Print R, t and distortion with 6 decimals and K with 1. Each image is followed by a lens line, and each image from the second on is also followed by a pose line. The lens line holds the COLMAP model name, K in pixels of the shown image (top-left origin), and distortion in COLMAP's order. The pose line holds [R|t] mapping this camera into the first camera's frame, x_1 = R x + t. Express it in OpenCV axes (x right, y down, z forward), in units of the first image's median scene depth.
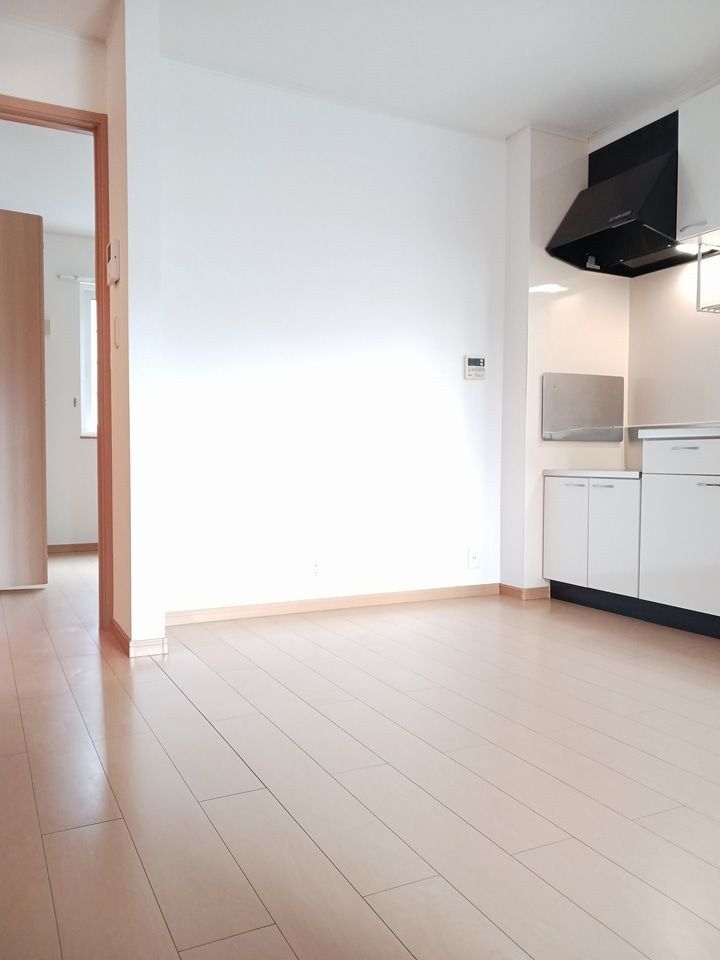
lens RADIAL K [[746.1, 0, 395.3], [0, 746.1, 482.7], [0, 0, 1]] dist [0.059758, -0.000515]
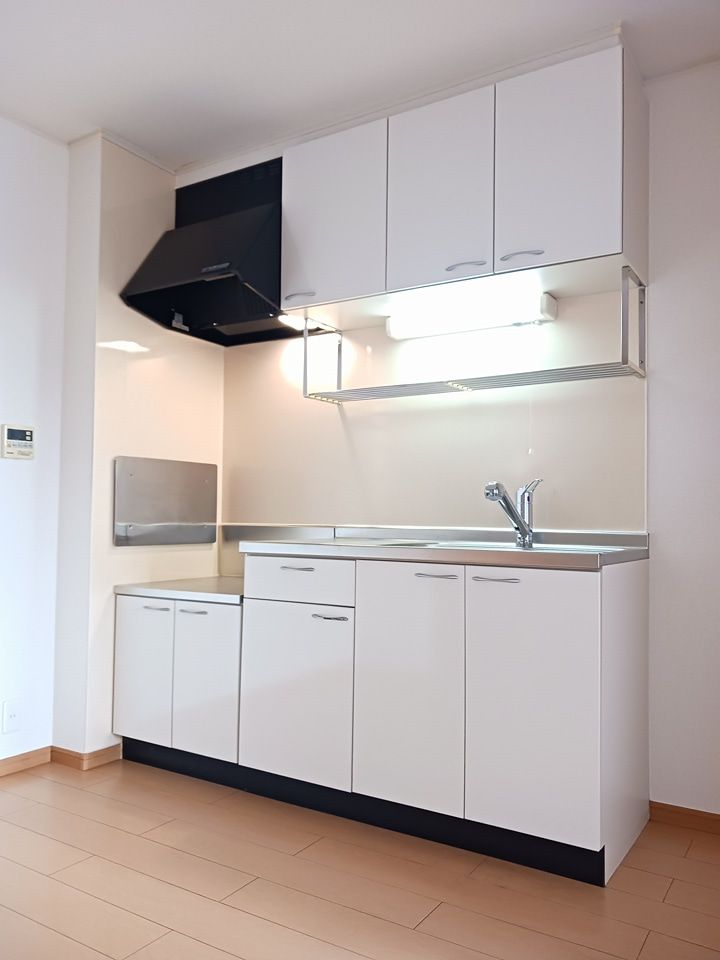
lens RADIAL K [[749.0, 0, 362.6], [0, 749.0, 520.9], [0, 0, 1]] dist [0.041963, -0.199593]
pose [[0.876781, 0.013741, 0.480693, 0.054836], [0.000627, 0.999558, -0.029717, -0.060126], [-0.480889, 0.026357, 0.876385, 0.226446]]
